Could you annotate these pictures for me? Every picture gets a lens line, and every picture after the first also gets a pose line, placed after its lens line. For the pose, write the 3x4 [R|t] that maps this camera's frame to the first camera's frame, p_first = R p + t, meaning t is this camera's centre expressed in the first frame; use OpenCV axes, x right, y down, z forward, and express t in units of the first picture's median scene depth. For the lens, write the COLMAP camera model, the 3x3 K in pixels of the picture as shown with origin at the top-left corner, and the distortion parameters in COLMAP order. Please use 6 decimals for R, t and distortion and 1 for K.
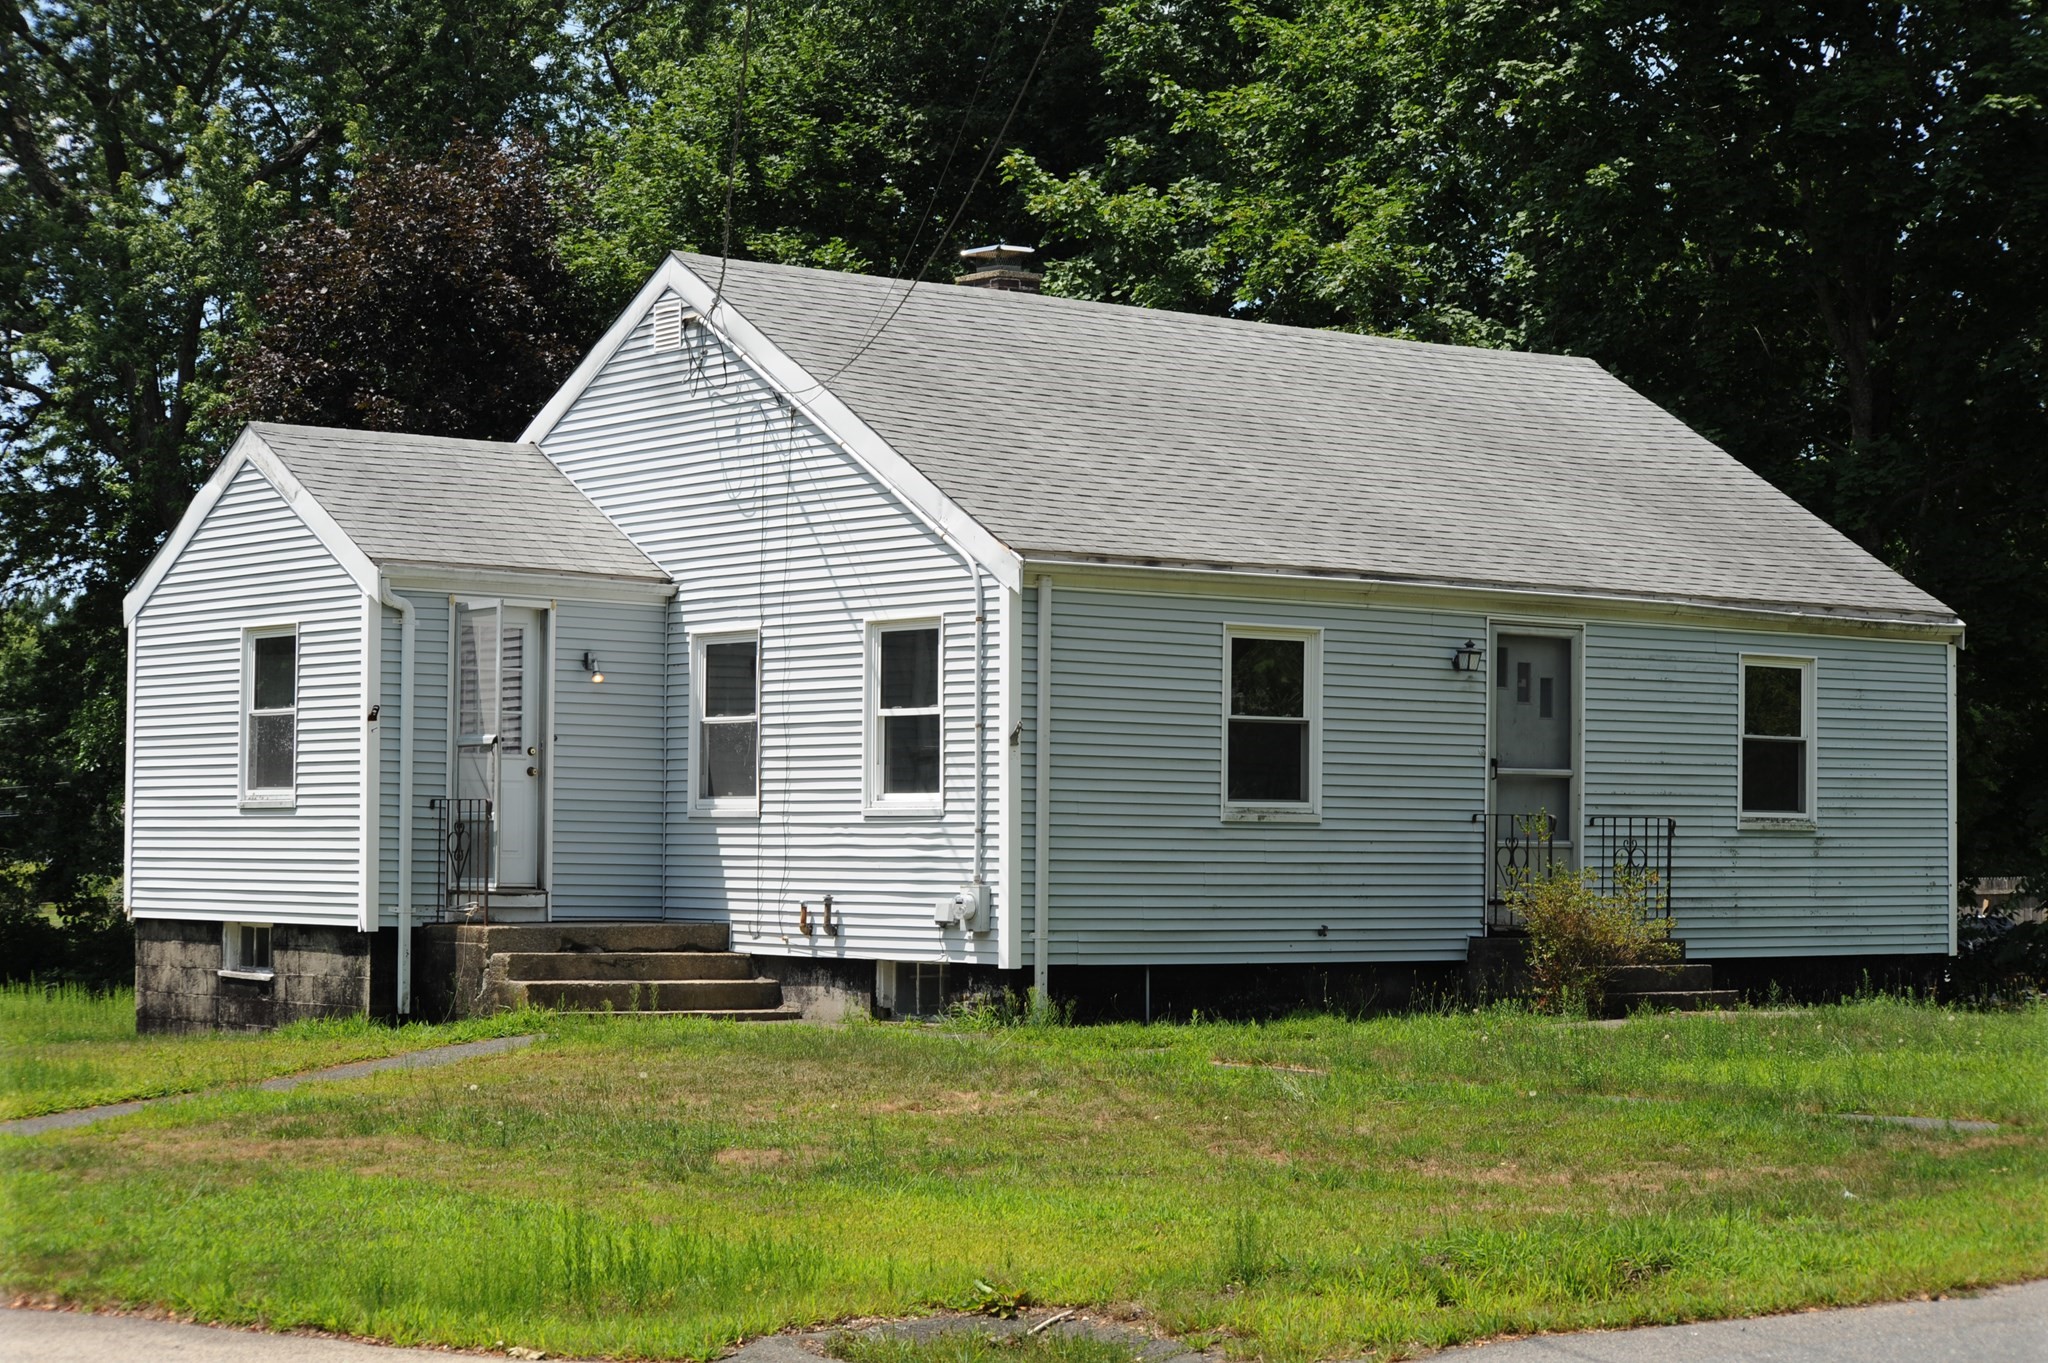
lens RADIAL K [[4035.1, 0, 1024.0], [0, 4035.1, 681.5], [0, 0, 1]] dist [-0.220865, 0.064043]
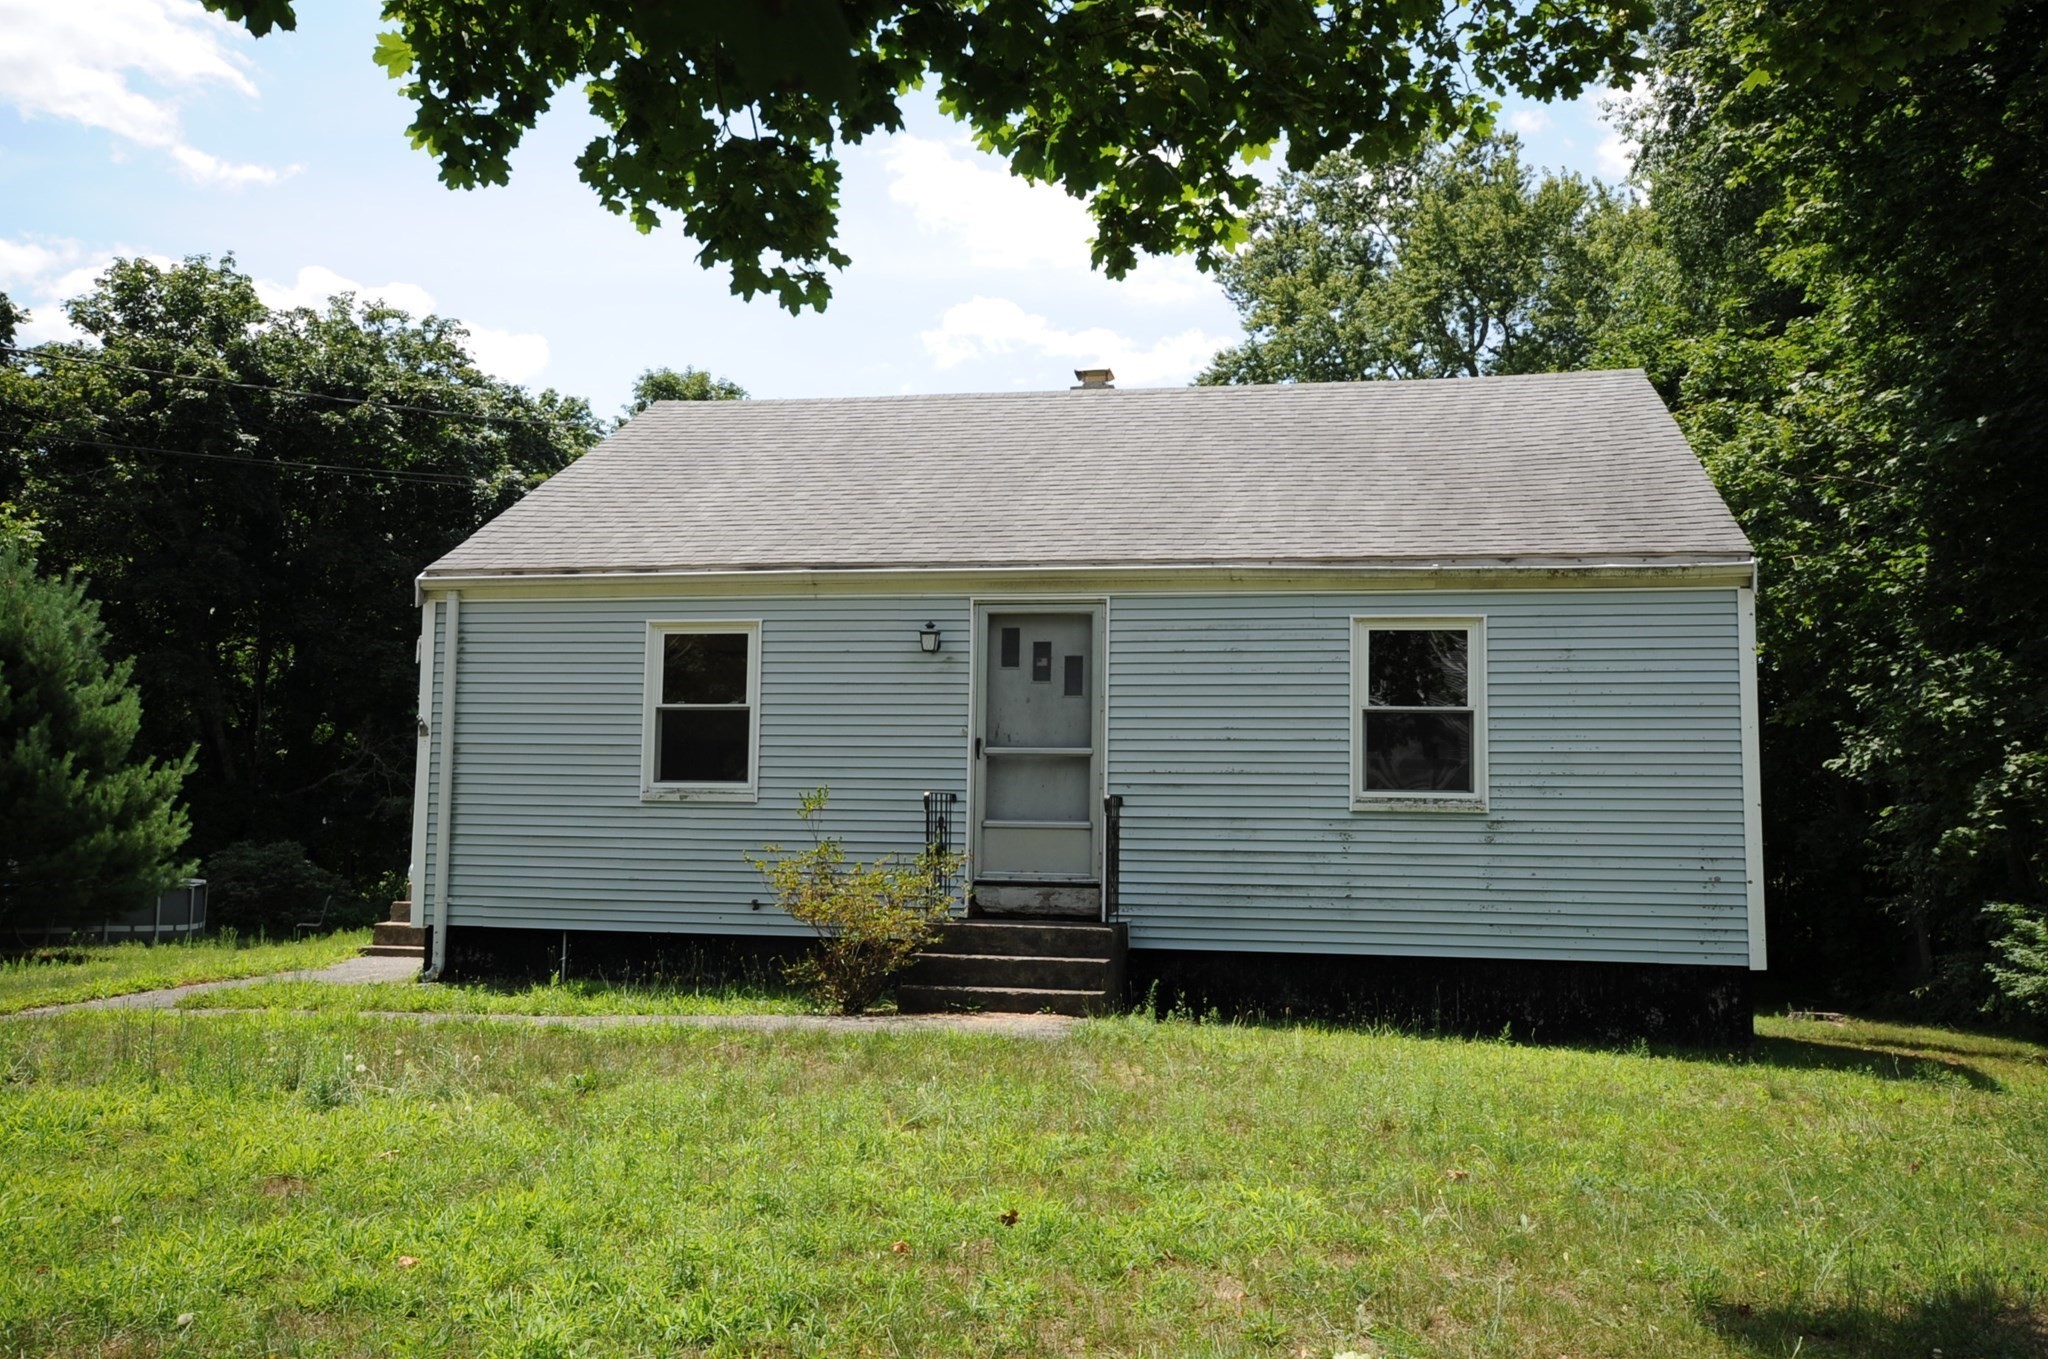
lens RADIAL K [[1737.8, 0, 1018.9], [0, 1737.8, 683.3], [0, 0, 1]] dist [0.038445, 0.009164]
pose [[0.662116, -0.058204, -0.747137, 0.440125], [0.023561, 0.998103, -0.056876, 0.029918], [0.749031, 0.020055, 0.662232, 0.709710]]
